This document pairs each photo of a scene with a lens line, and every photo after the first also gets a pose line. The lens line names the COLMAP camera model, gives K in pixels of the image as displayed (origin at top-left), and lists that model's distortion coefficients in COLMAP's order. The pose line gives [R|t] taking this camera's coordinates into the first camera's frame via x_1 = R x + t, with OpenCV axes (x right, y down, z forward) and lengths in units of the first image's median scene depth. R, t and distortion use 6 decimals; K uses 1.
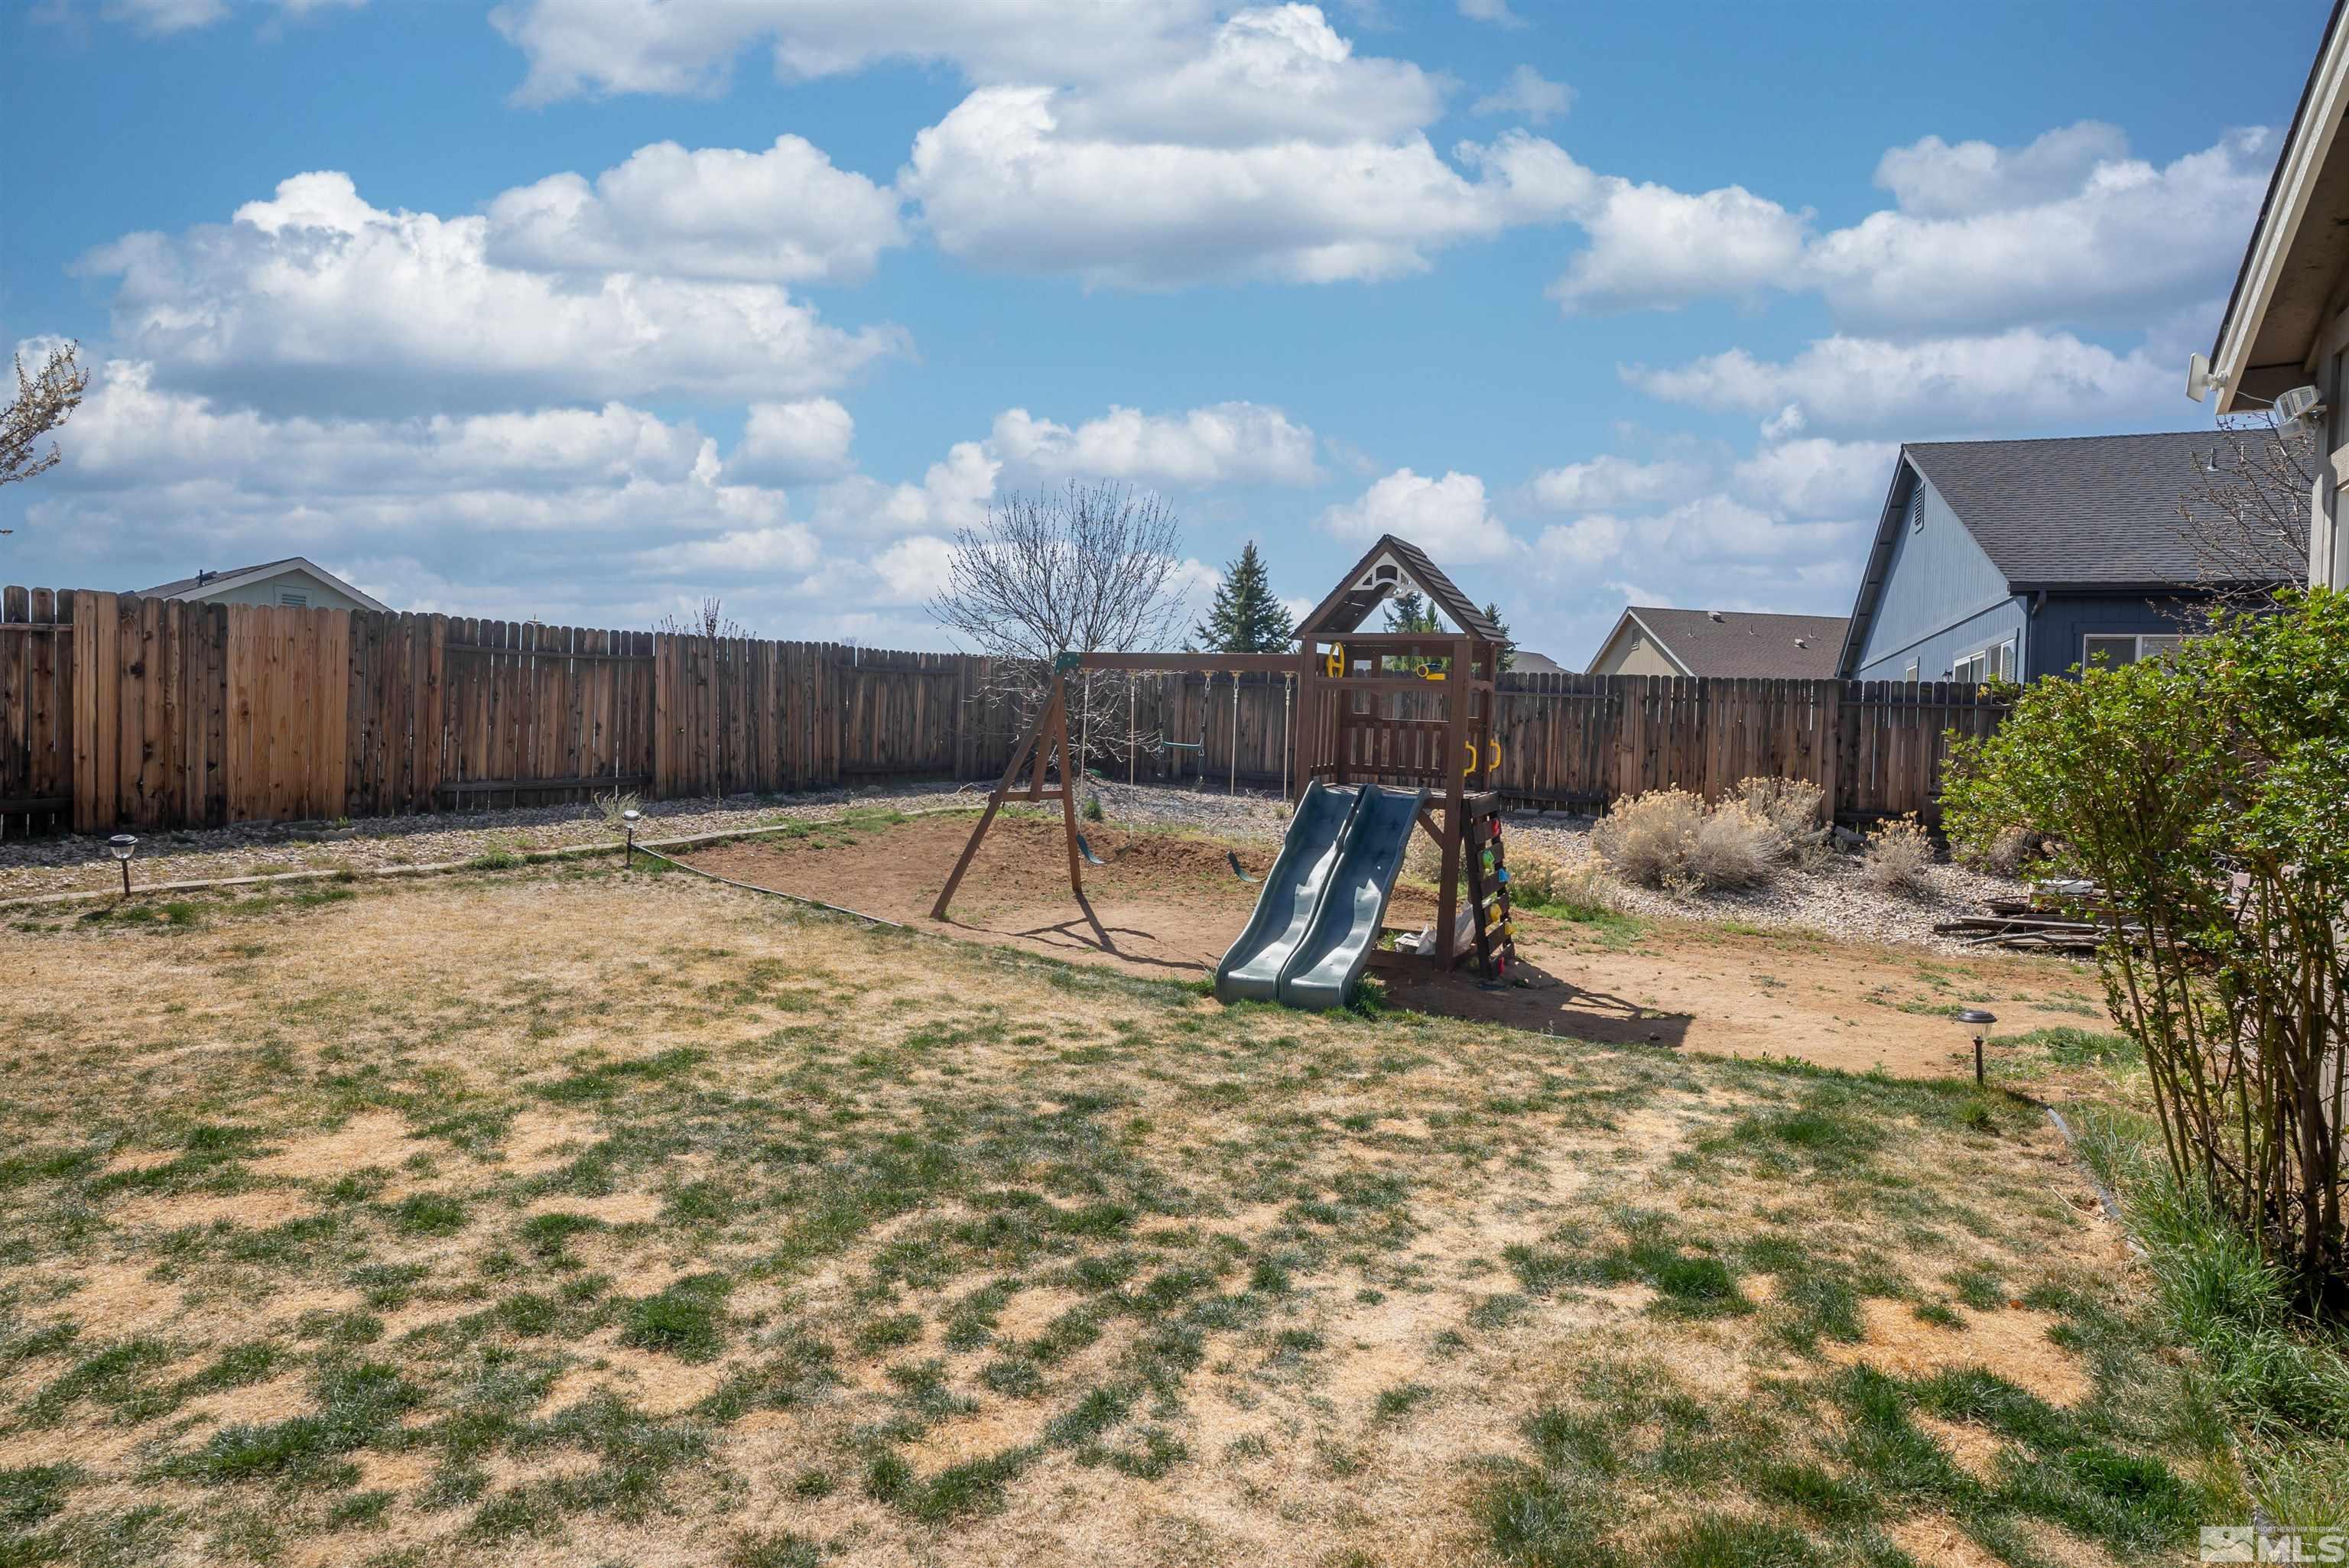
lens RADIAL K [[1244.9, 0, 1169.9], [0, 1244.9, 782.1], [0, 0, 1]] dist [-0.071579, 0.042681]
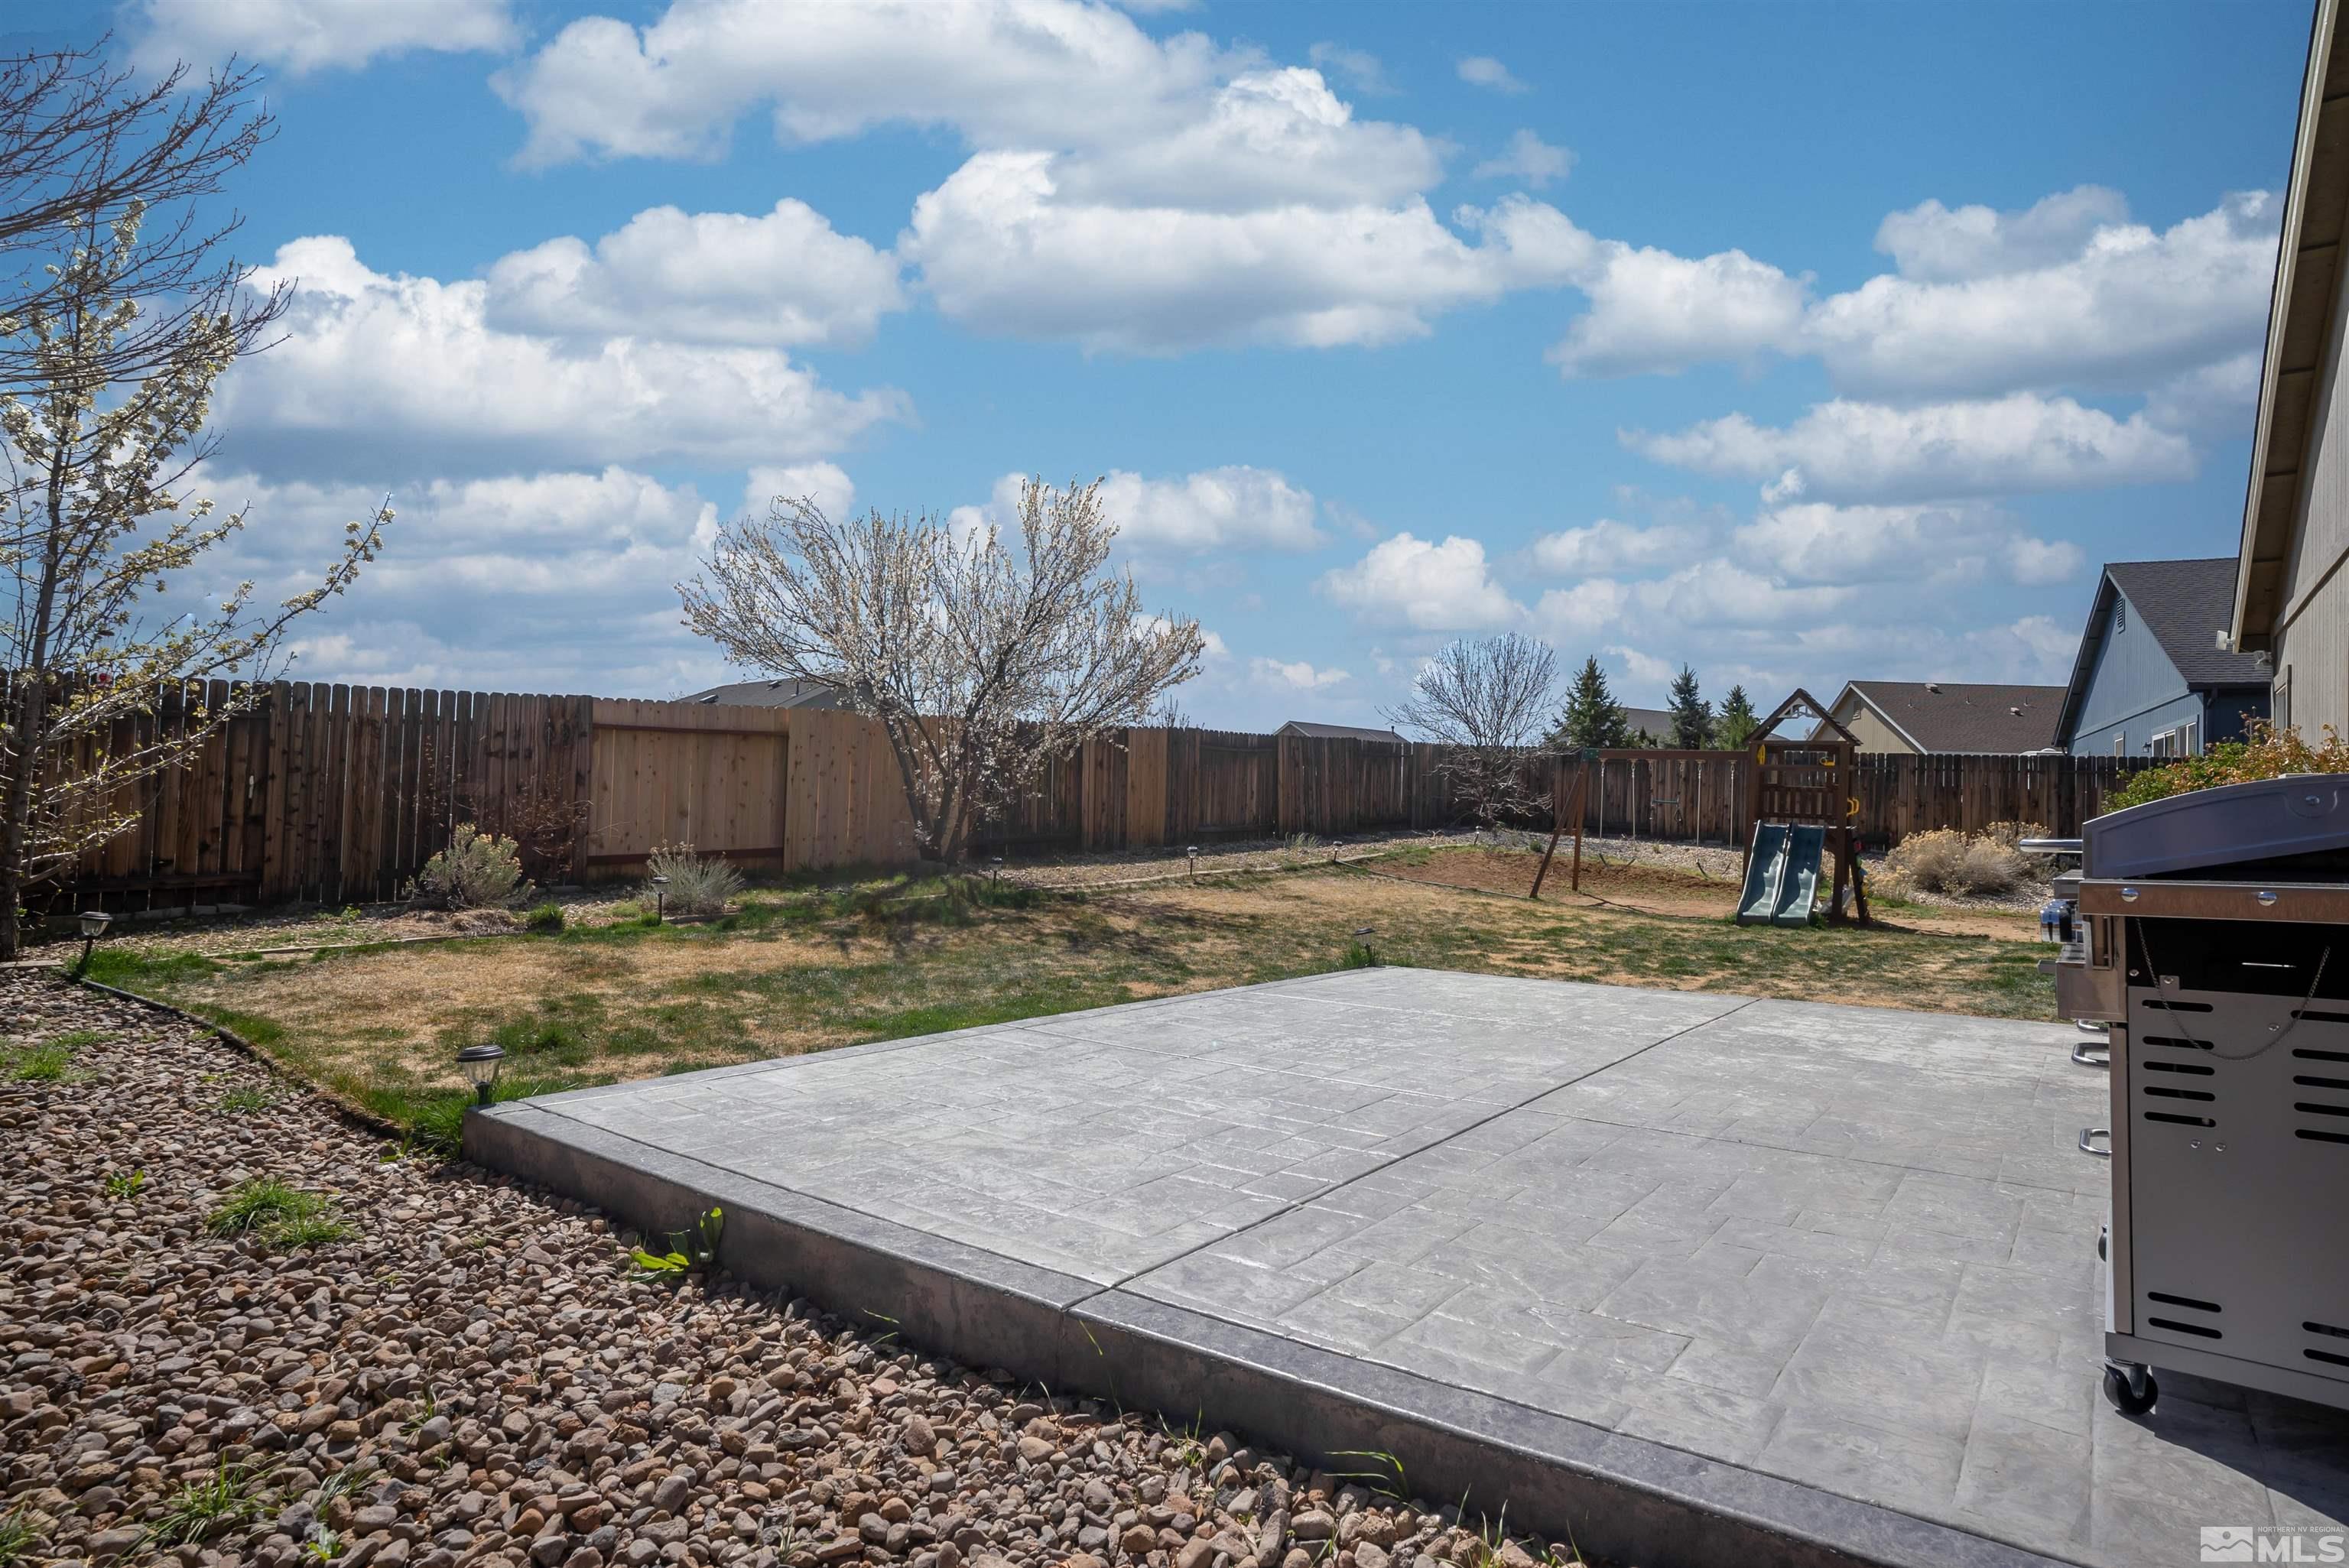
lens RADIAL K [[1244.9, 0, 1169.9], [0, 1244.9, 782.1], [0, 0, 1]] dist [-0.071579, 0.042681]
pose [[0.991469, -0.008581, -0.130057, -0.334960], [0.001686, 0.998592, -0.053030, 0.024761], [0.130329, 0.052358, 0.990087, -0.603656]]
